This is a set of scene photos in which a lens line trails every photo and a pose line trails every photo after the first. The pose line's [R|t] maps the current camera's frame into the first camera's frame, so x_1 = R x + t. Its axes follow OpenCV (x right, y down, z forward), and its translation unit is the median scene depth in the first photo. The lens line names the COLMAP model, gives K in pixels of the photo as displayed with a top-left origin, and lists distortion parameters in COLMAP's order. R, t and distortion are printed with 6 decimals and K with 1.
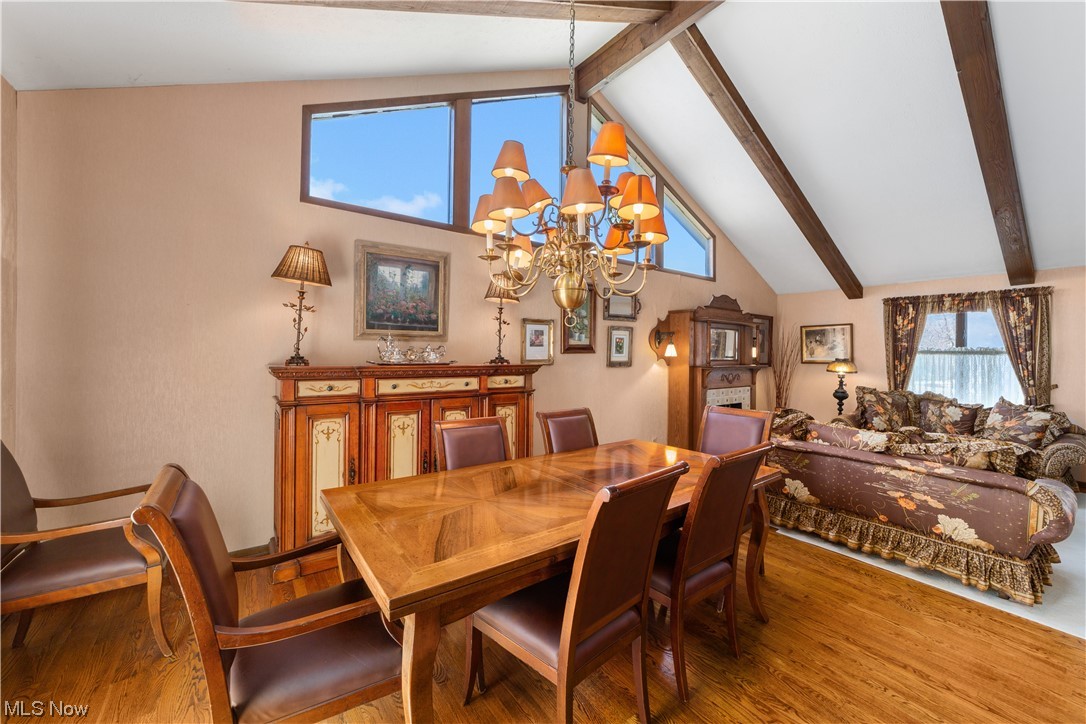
lens RADIAL K [[420.9, 0, 534.4], [0, 420.9, 356.6], [0, 0, 1]] dist [-0.009444, 0.004929]
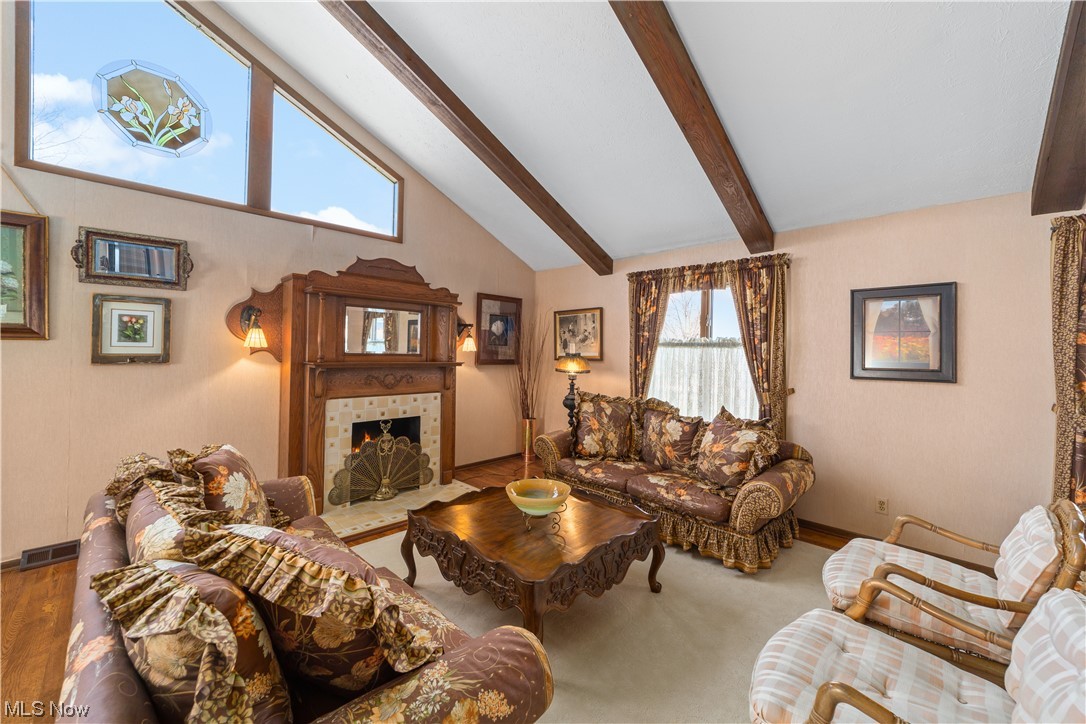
lens RADIAL K [[420.9, 0, 537.4], [0, 420.9, 352.3], [0, 0, 1]] dist [-0.009444, 0.004929]
pose [[0.989677, 0.003733, 0.143266, 0.666199], [-0.002883, 0.999977, -0.006142, 0.009383], [-0.143286, 0.005665, 0.989665, 0.327510]]
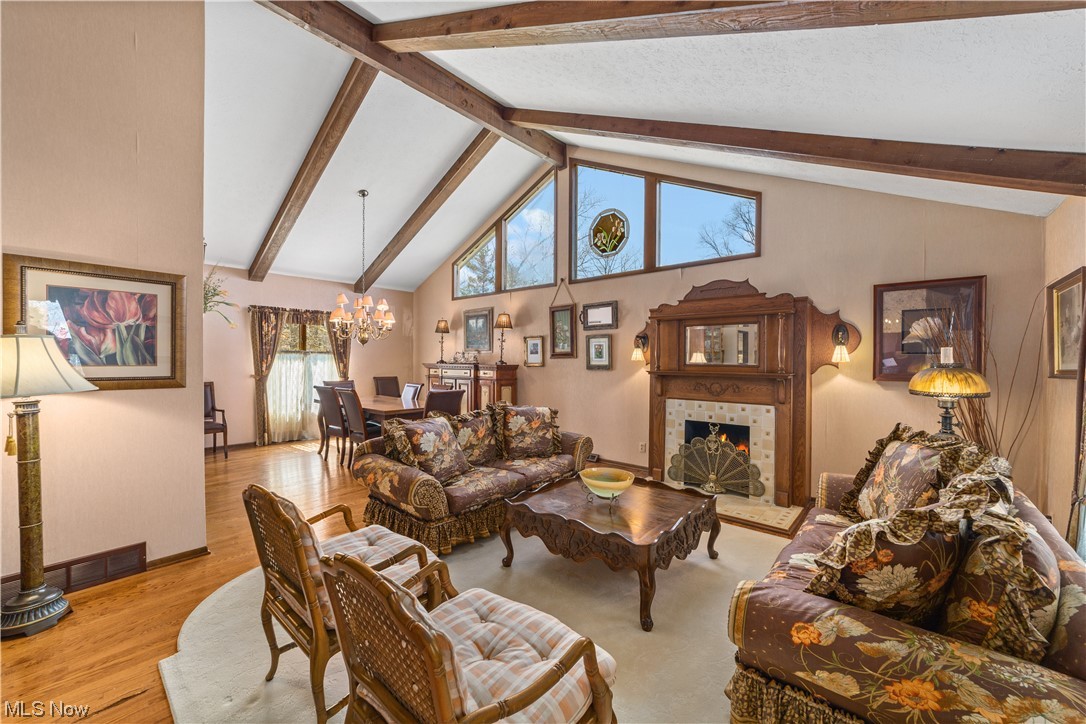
lens RADIAL K [[420.9, 0, 539.8], [0, 420.9, 358.5], [0, 0, 1]] dist [-0.009444, 0.004929]
pose [[0.227667, -0.010715, -0.973680, 1.252606], [-0.007248, 0.999893, -0.012698, 0.008820], [0.973712, 0.009949, 0.227565, 0.568898]]
